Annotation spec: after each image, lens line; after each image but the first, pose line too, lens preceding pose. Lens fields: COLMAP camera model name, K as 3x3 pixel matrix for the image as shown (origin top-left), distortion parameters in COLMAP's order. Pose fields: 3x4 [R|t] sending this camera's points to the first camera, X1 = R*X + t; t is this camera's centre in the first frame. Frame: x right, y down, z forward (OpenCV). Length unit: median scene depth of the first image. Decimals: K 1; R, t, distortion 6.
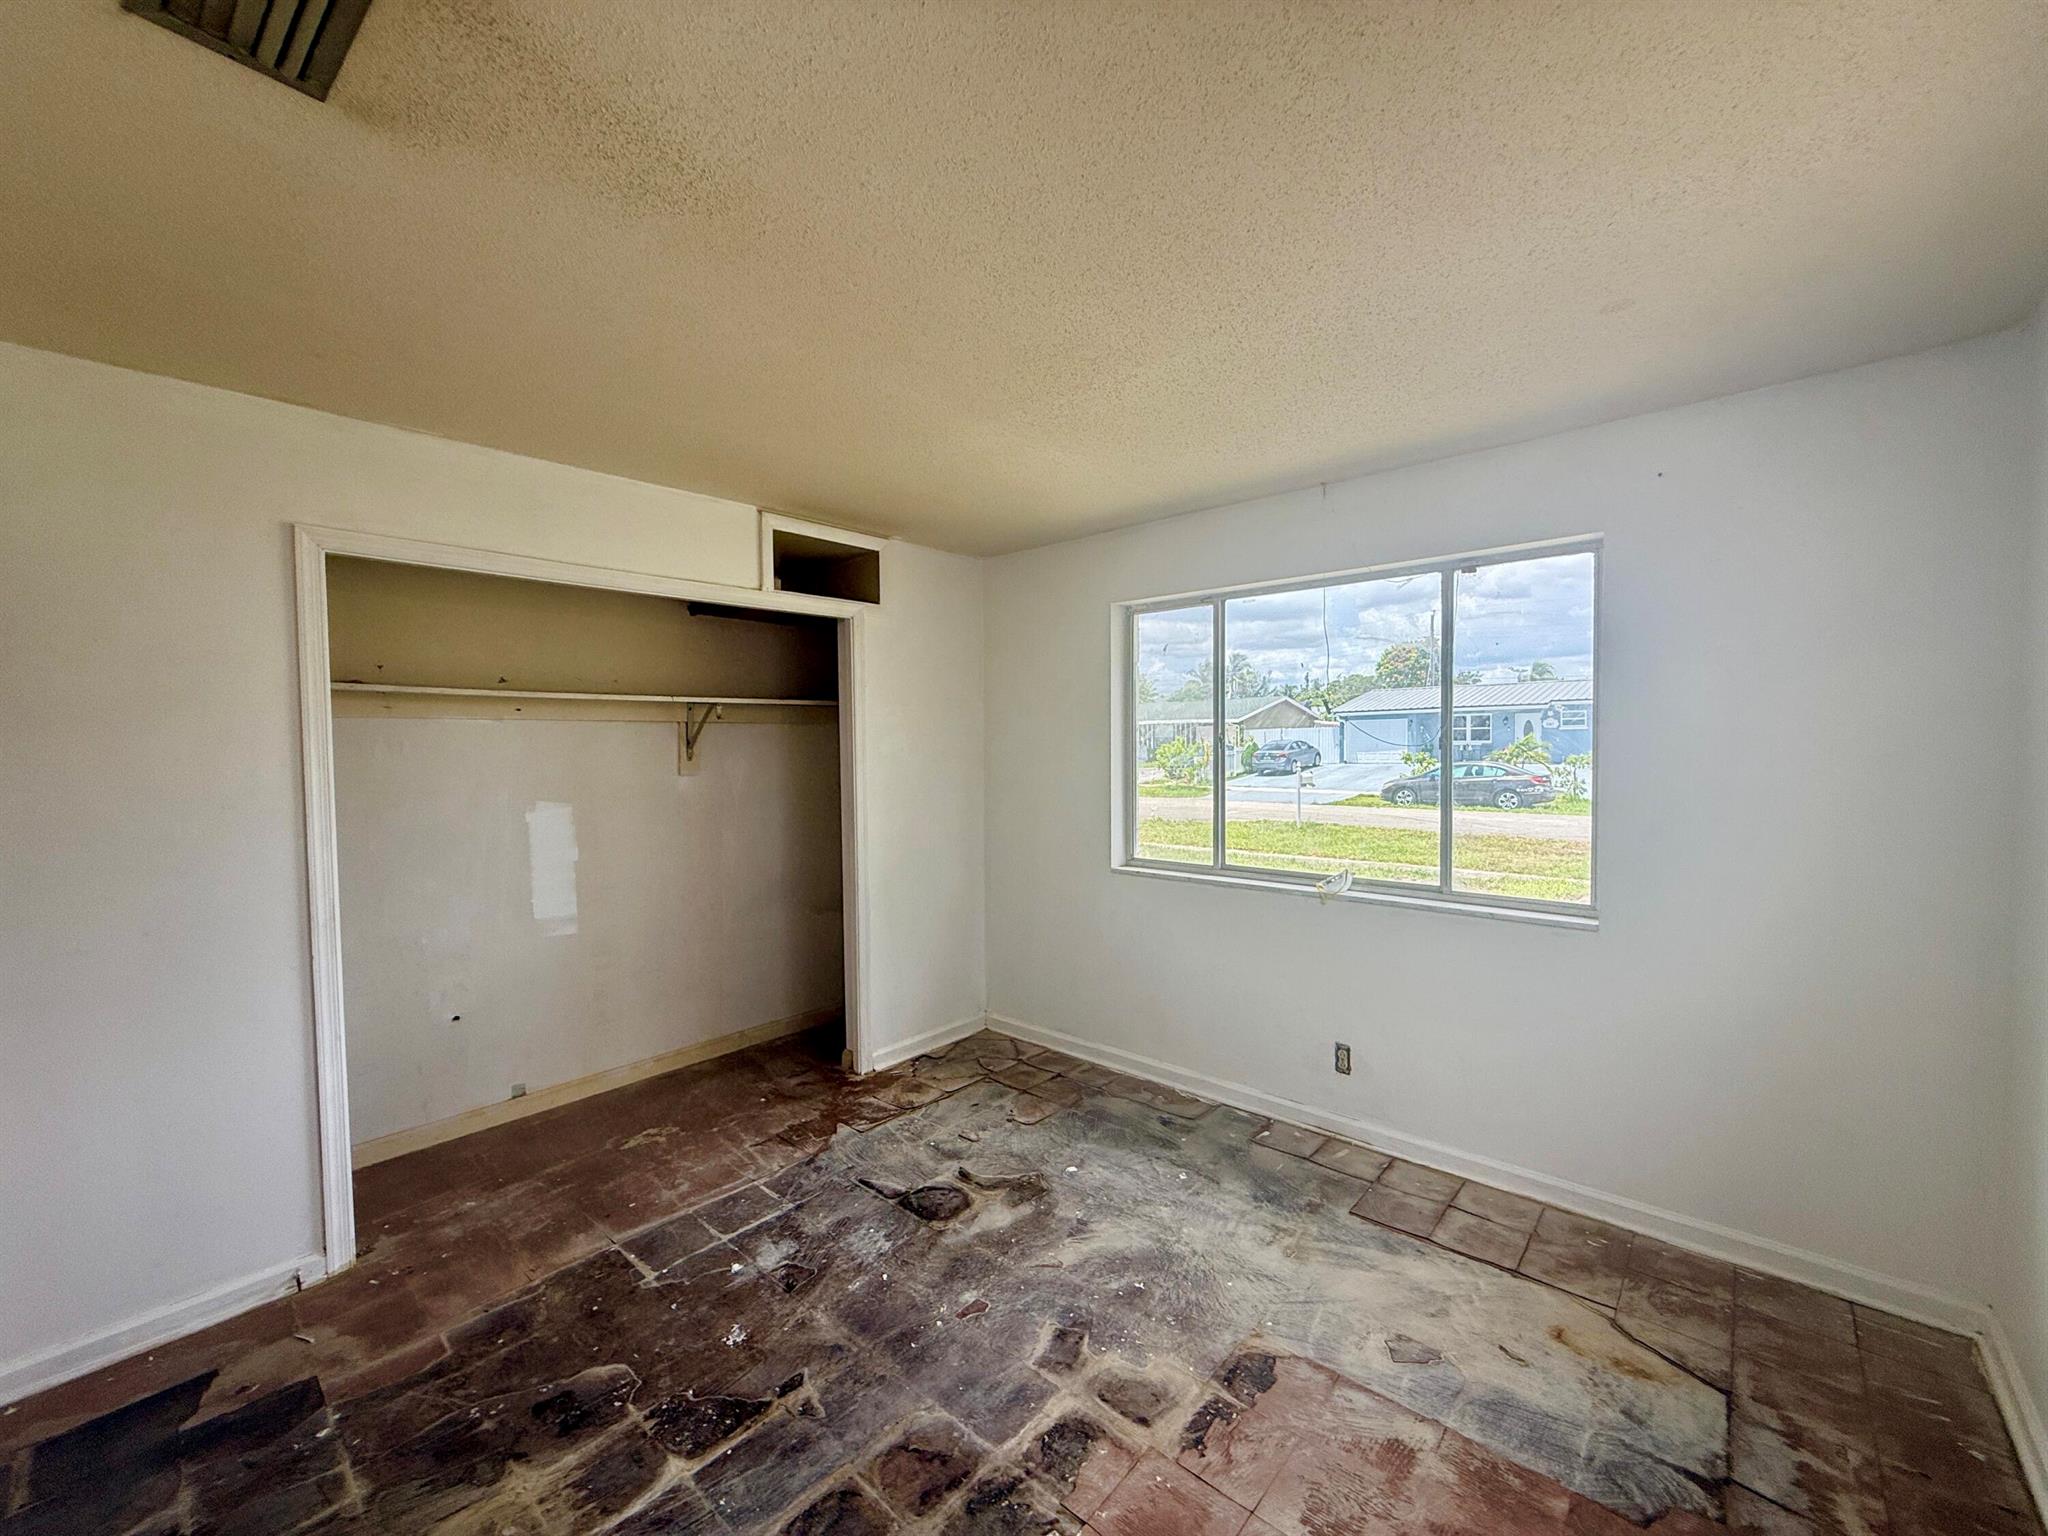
lens RADIAL K [[817.8, 0, 1037.8], [0, 817.8, 773.4], [0, 0, 1]] dist [0.000004, 0.000131]
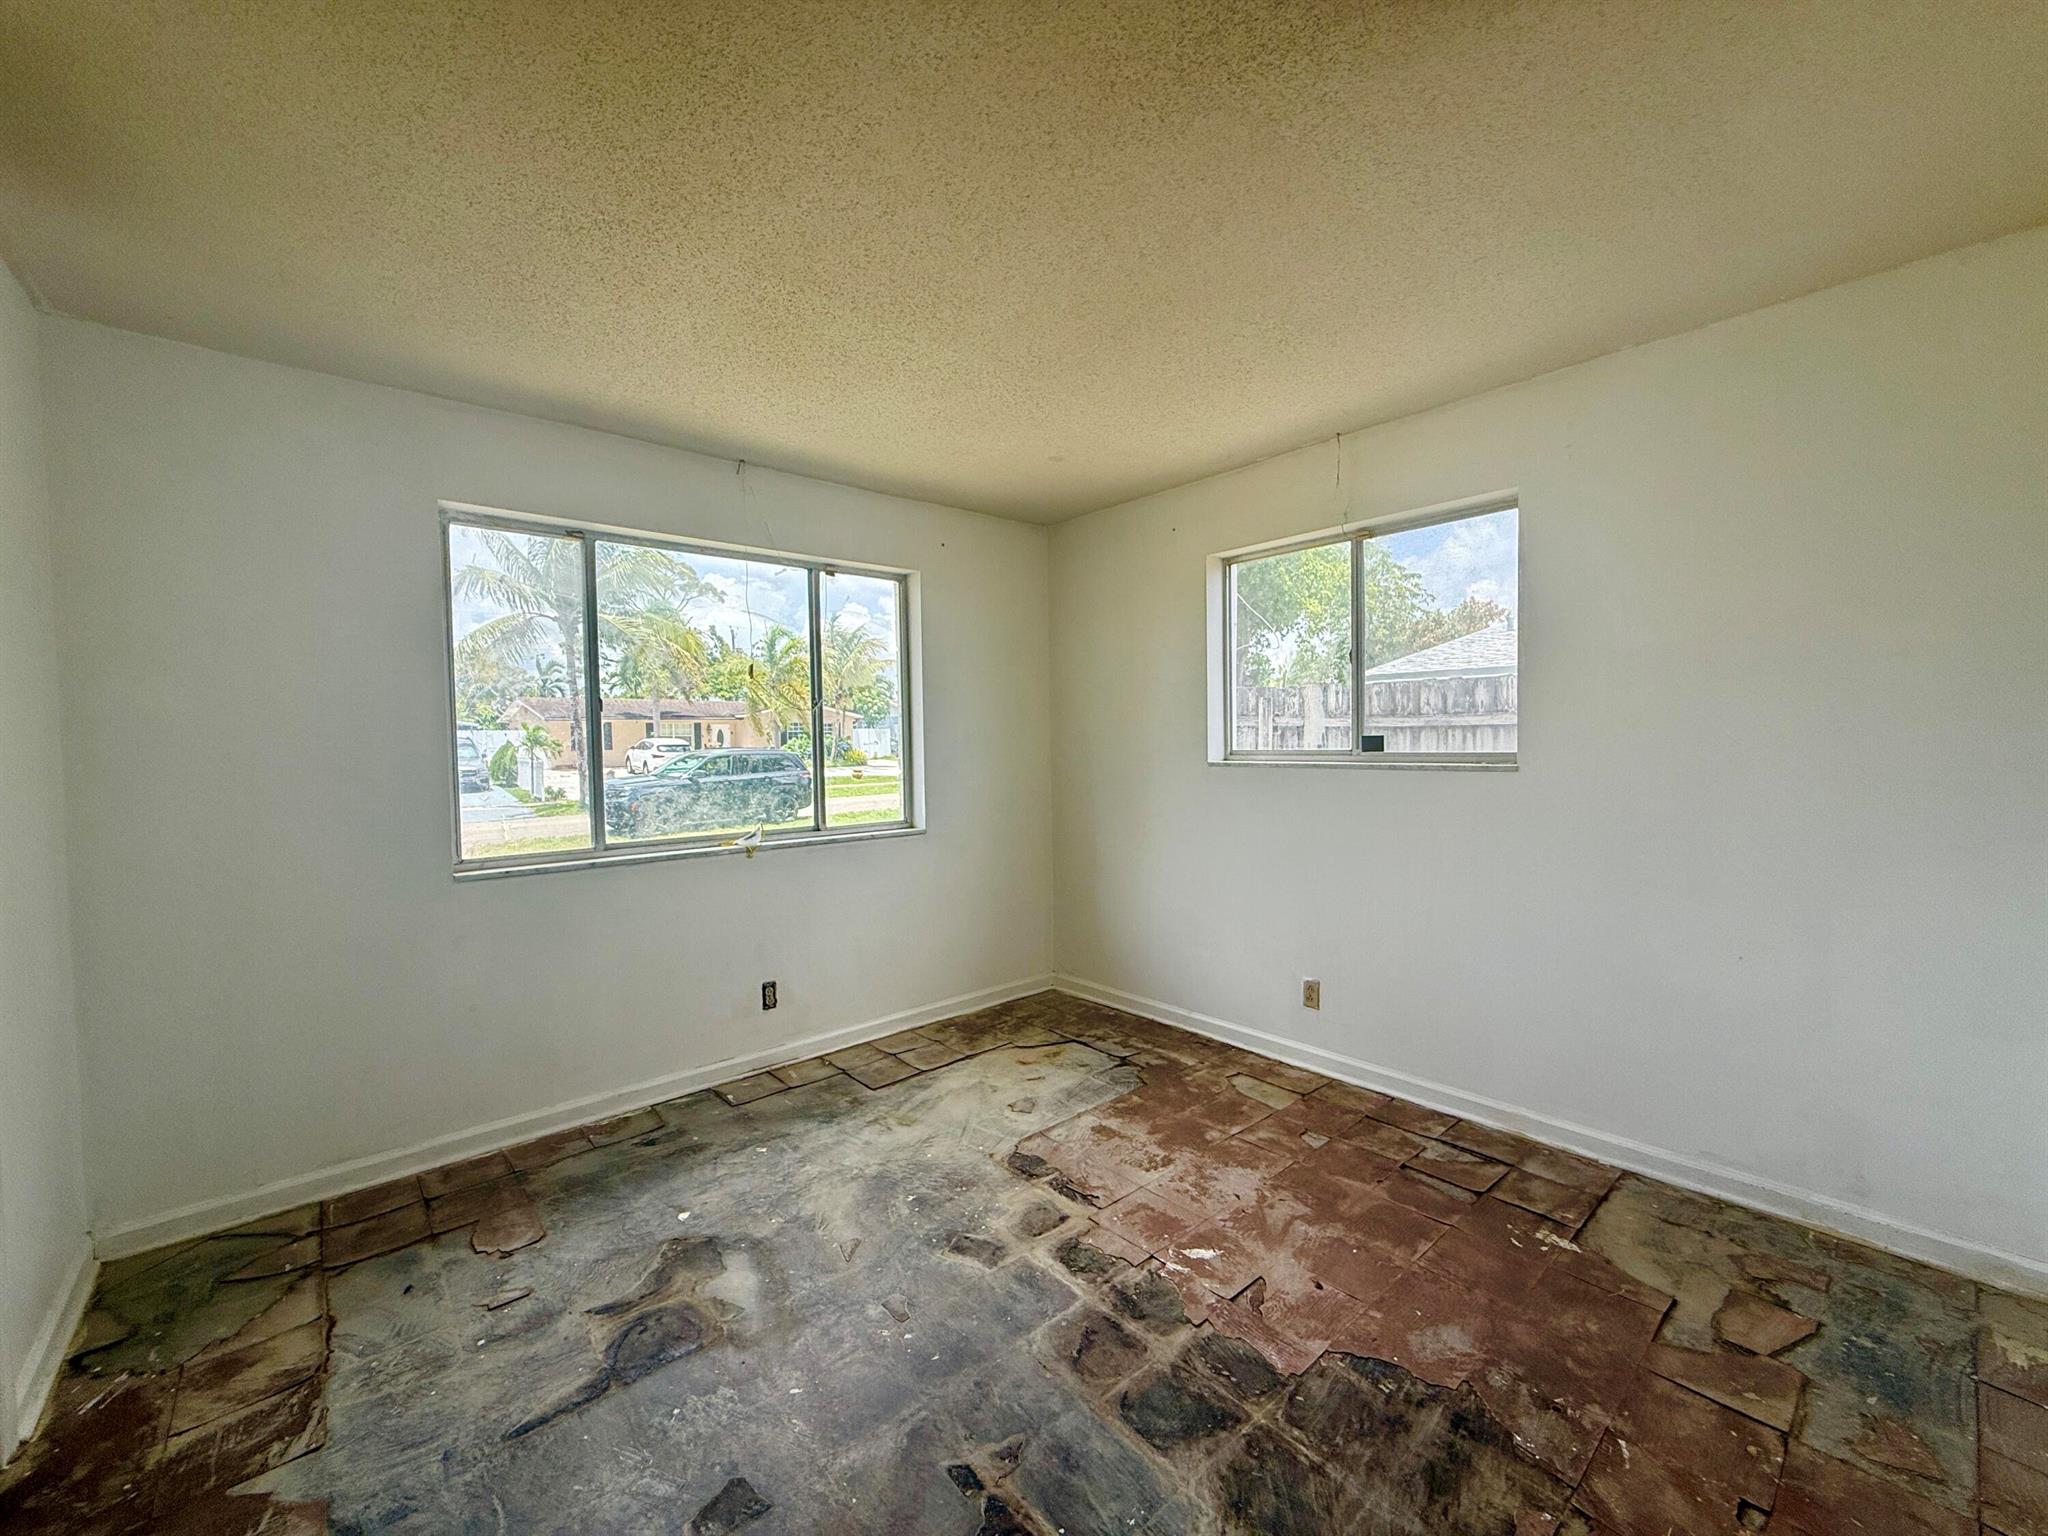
lens RADIAL K [[817.8, 0, 1007.5], [0, 817.8, 766.9], [0, 0, 1]] dist [0.000004, 0.000131]
pose [[0.142051, -0.022306, 0.989608, -0.803963], [0.054331, 0.998415, 0.014705, 0.056535], [-0.988367, 0.051678, 0.143038, 0.631323]]
